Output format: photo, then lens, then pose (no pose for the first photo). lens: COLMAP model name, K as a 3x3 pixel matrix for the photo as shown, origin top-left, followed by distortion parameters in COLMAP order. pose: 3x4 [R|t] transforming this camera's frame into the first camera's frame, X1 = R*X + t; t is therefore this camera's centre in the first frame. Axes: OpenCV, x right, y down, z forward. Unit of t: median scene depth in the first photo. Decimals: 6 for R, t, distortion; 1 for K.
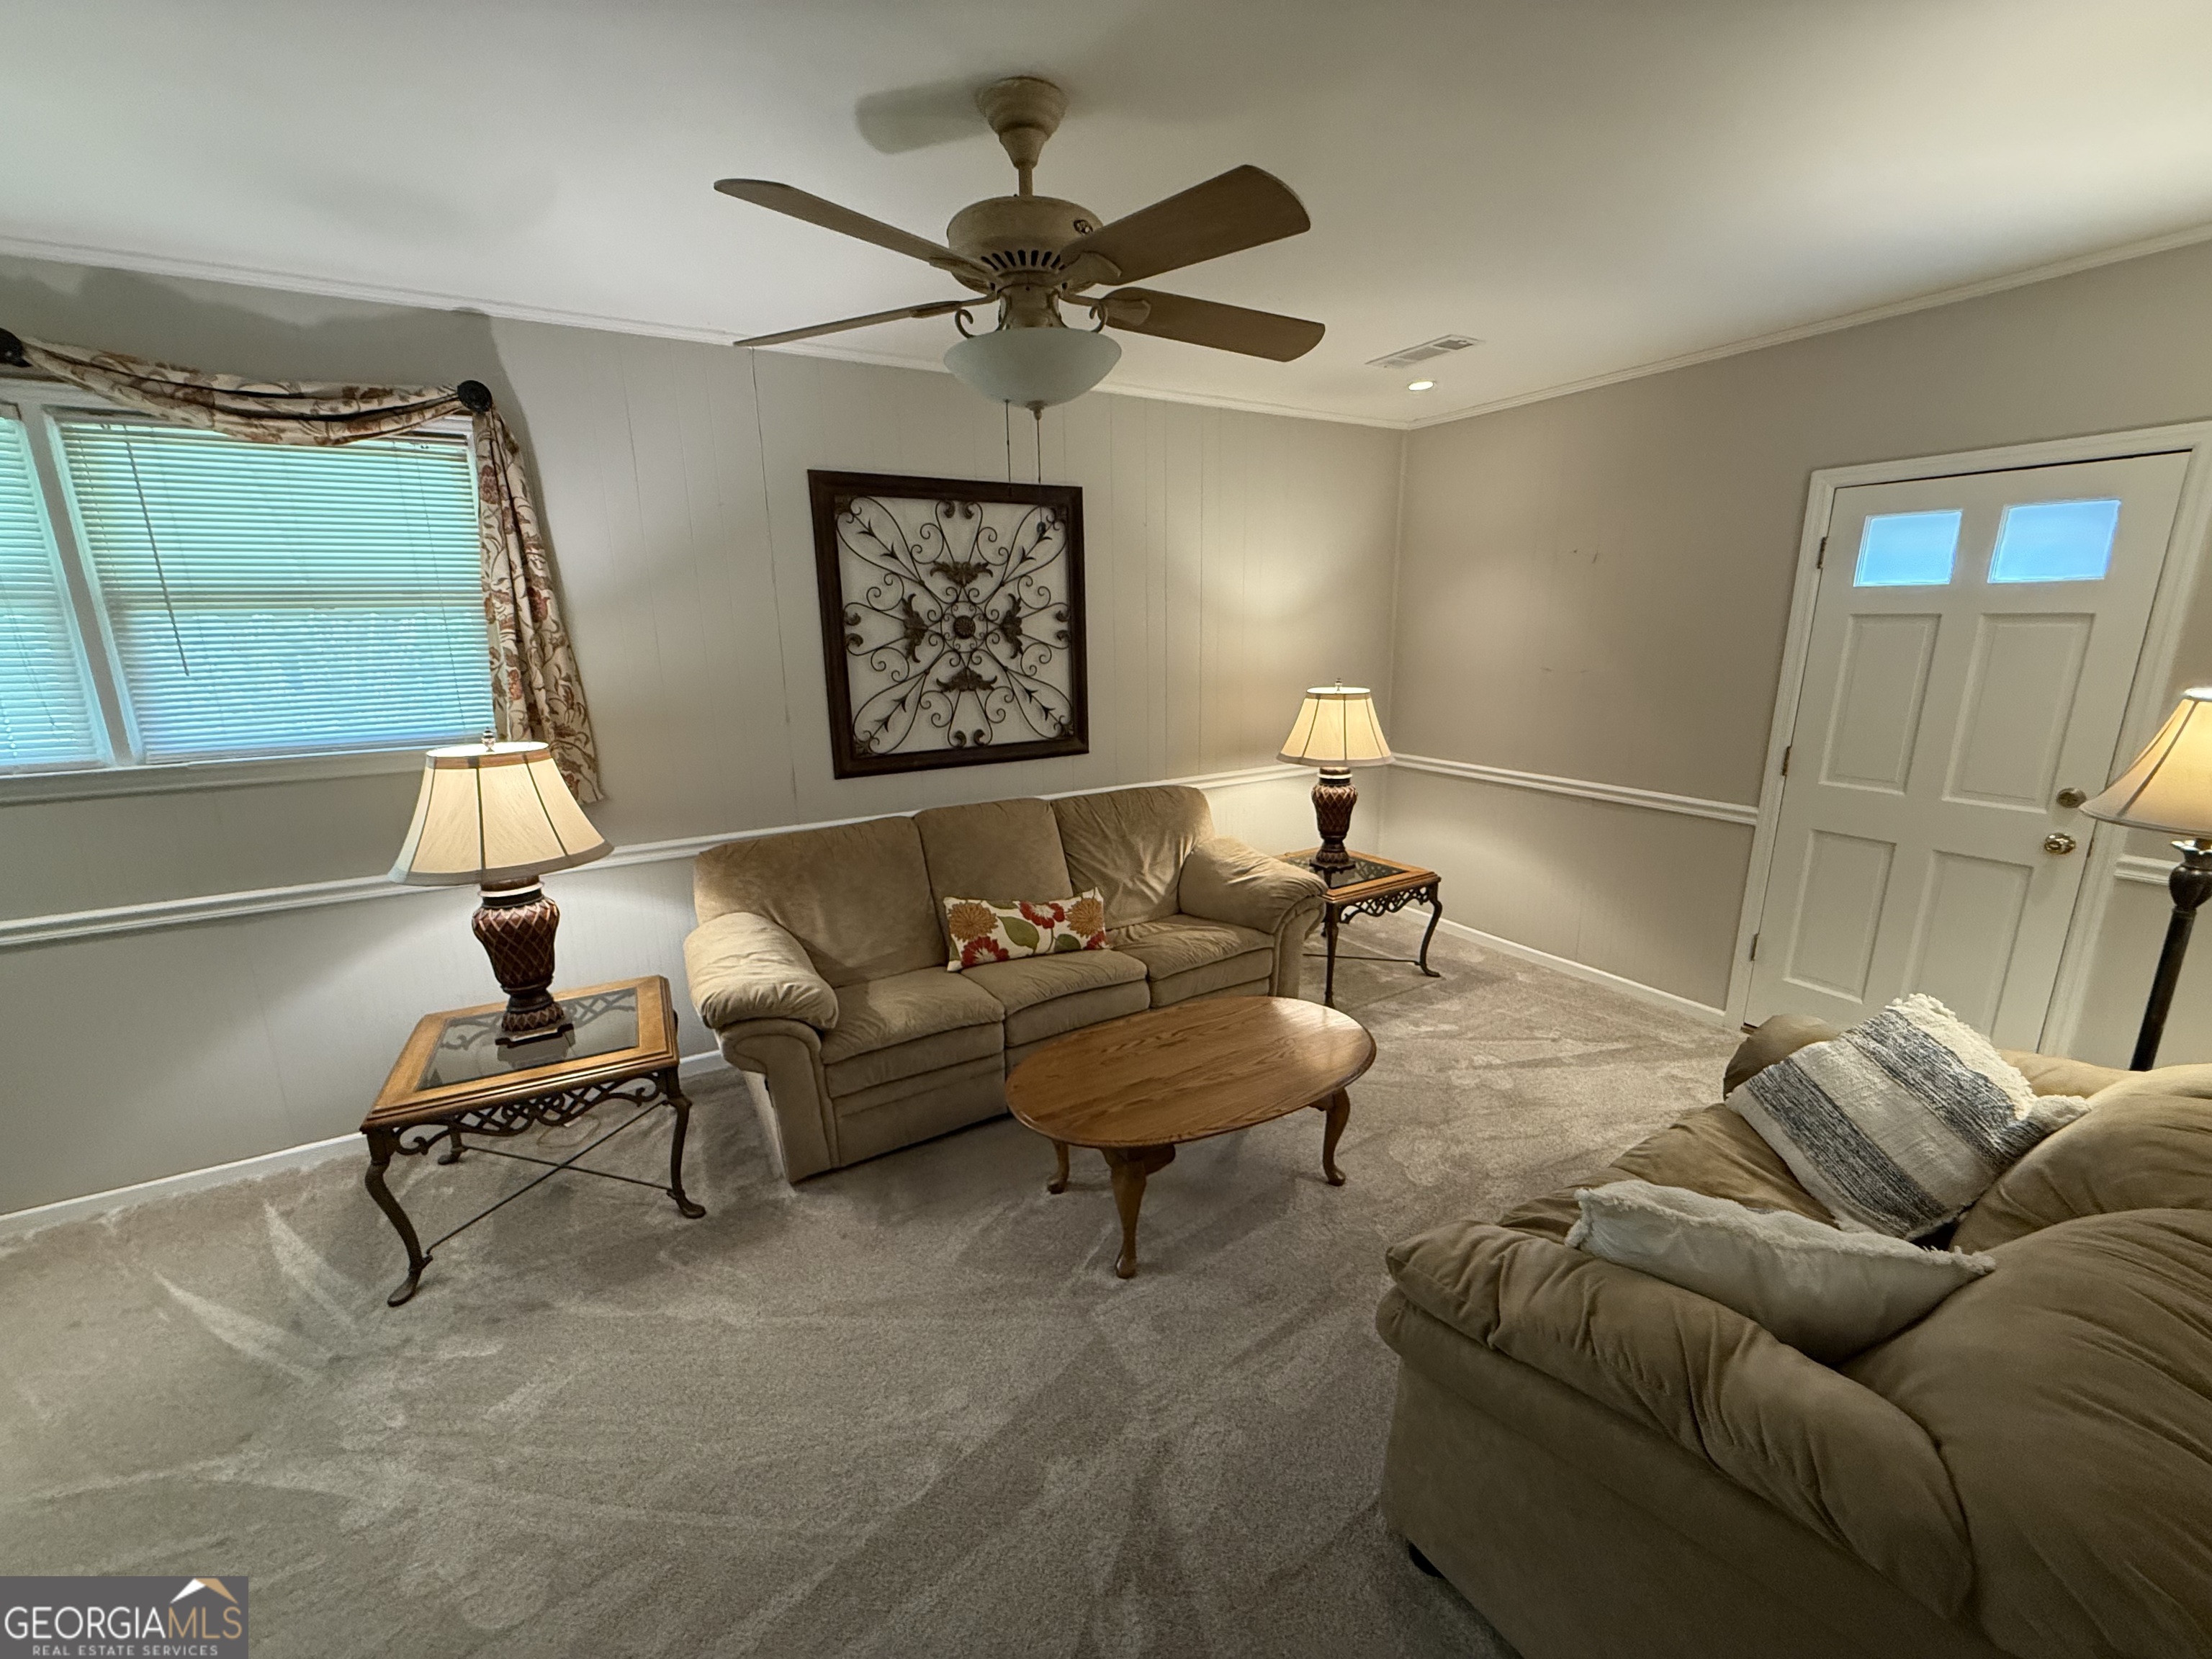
lens RADIAL K [[888.6, 0, 1102.6], [0, 888.6, 828.8], [0, 0, 1]] dist [0.000868, -0.000139]
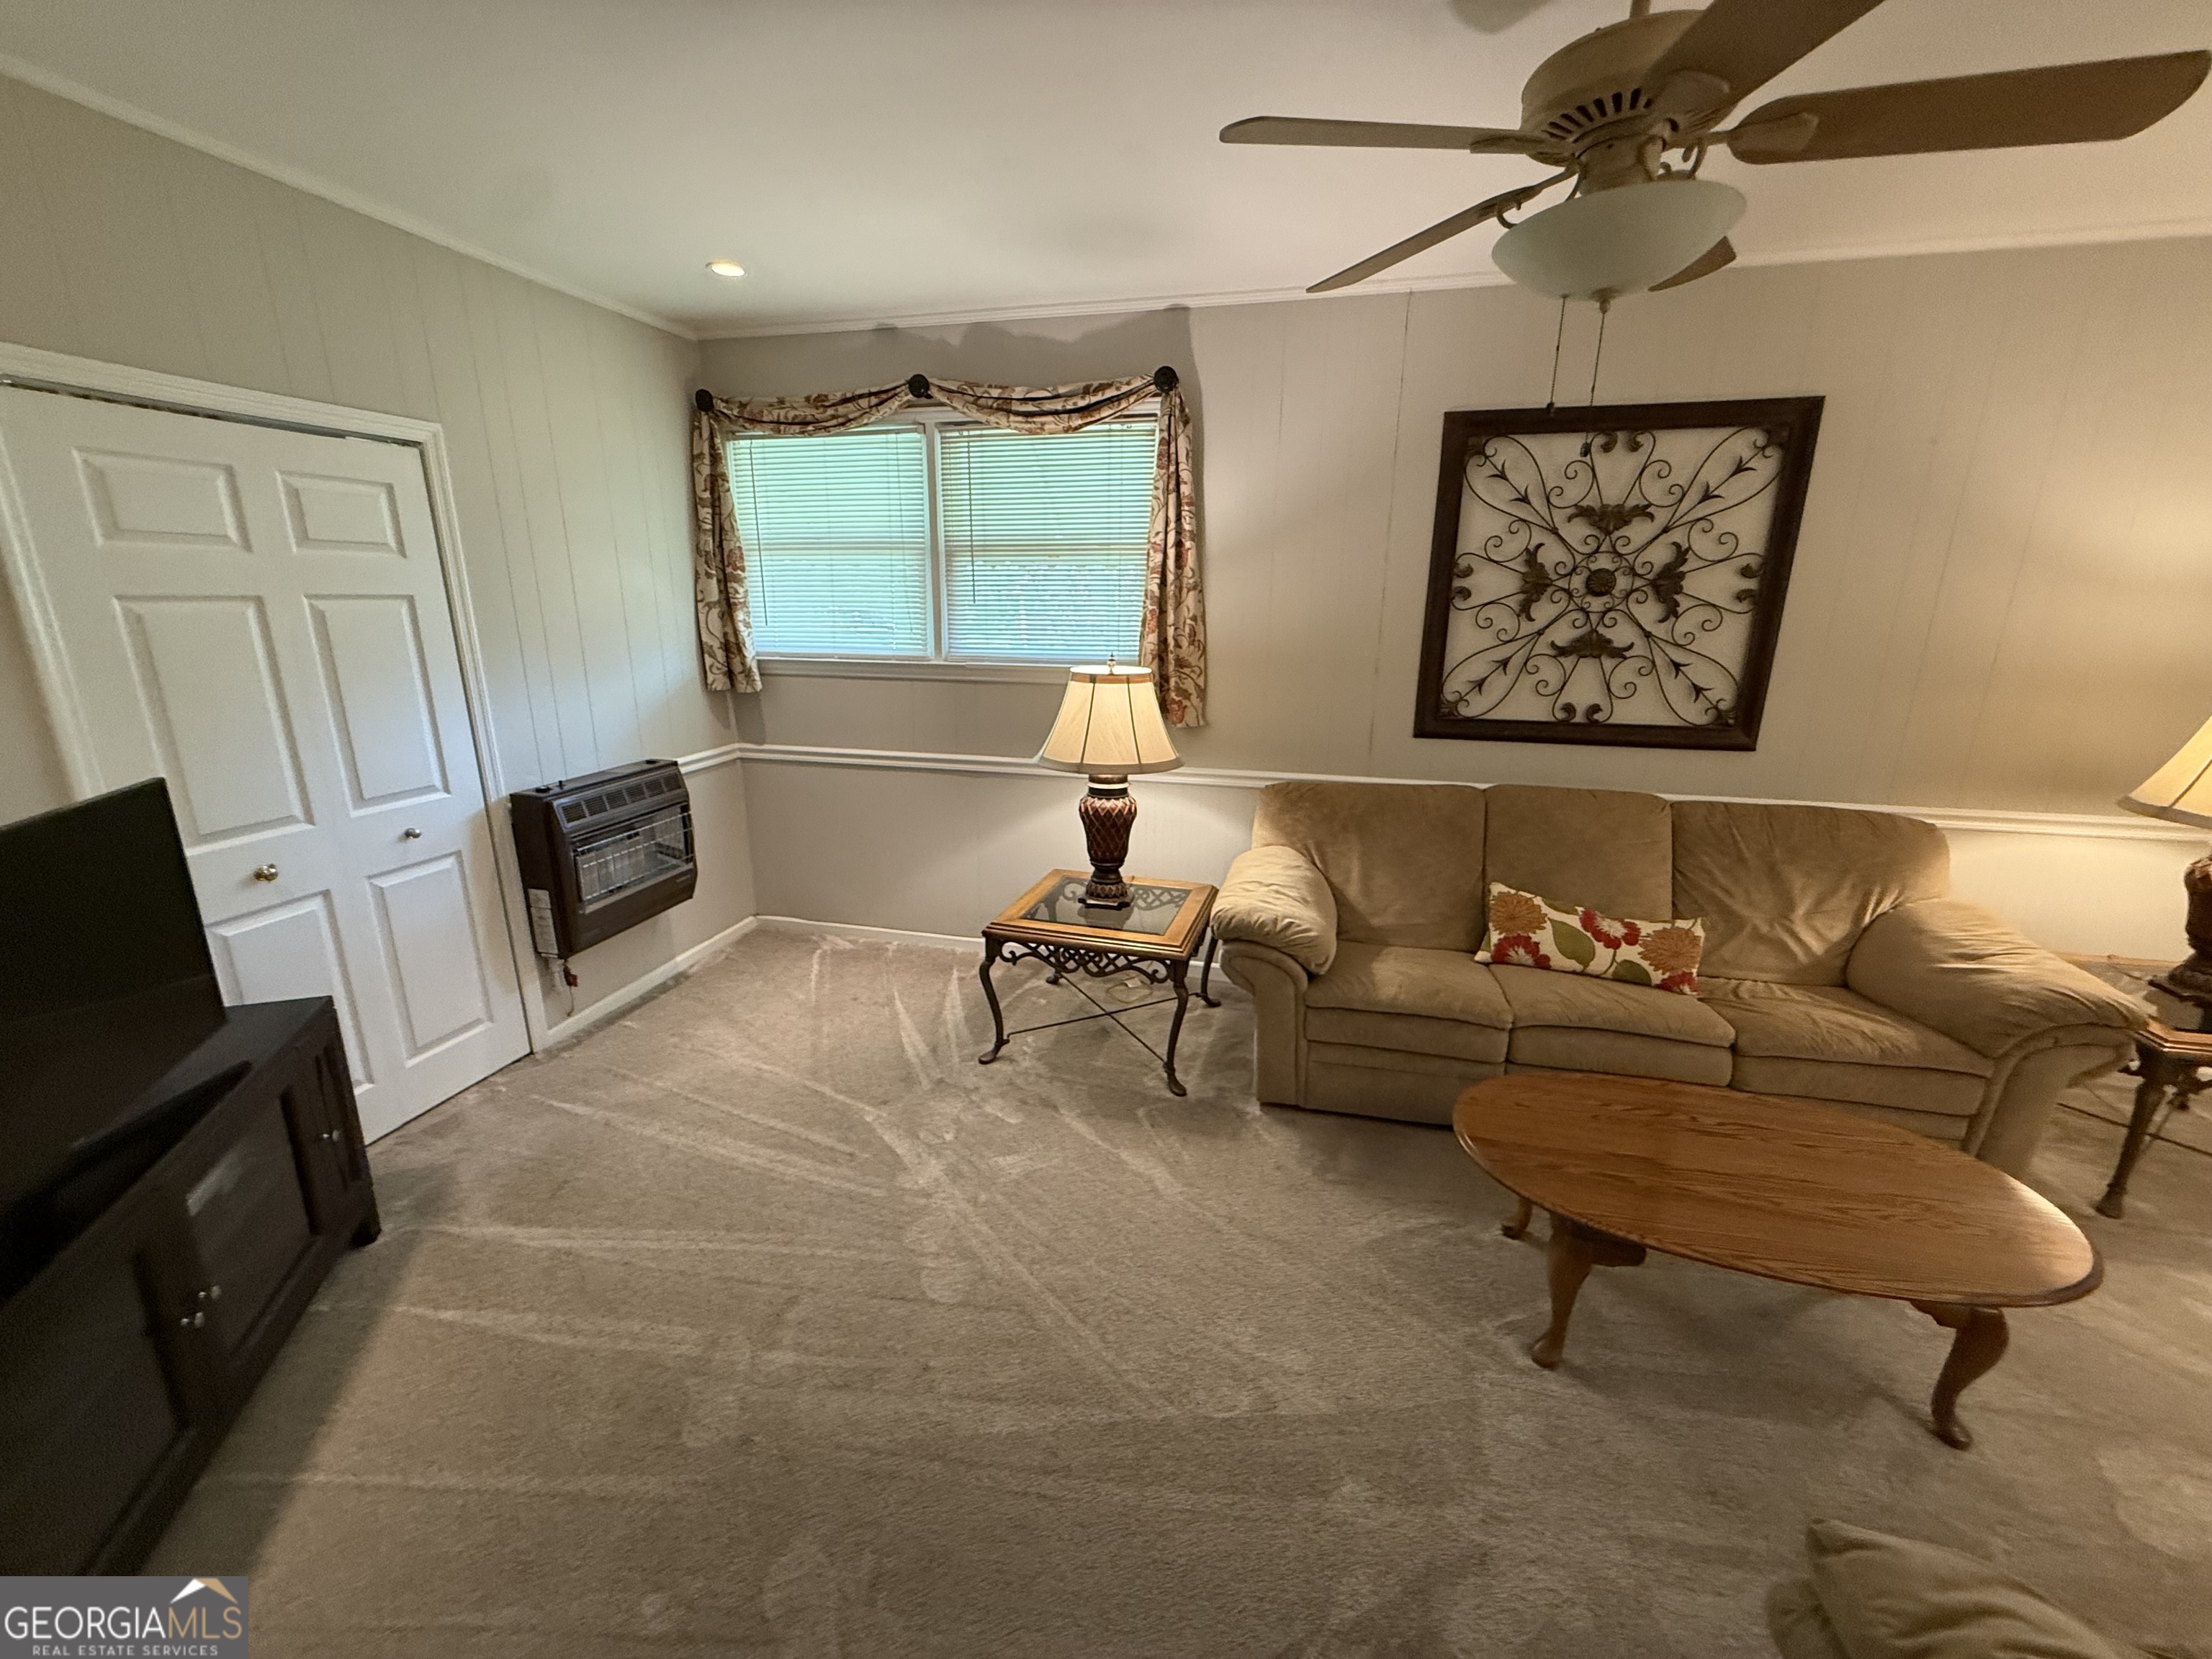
lens RADIAL K [[888.6, 0, 1102.6], [0, 888.6, 828.8], [0, 0, 1]] dist [0.000868, -0.000139]
pose [[0.716615, 0.202979, -0.667280, 0.151298], [-0.176288, 0.978364, 0.108286, -0.004067], [0.674823, 0.040034, 0.736893, 0.071561]]
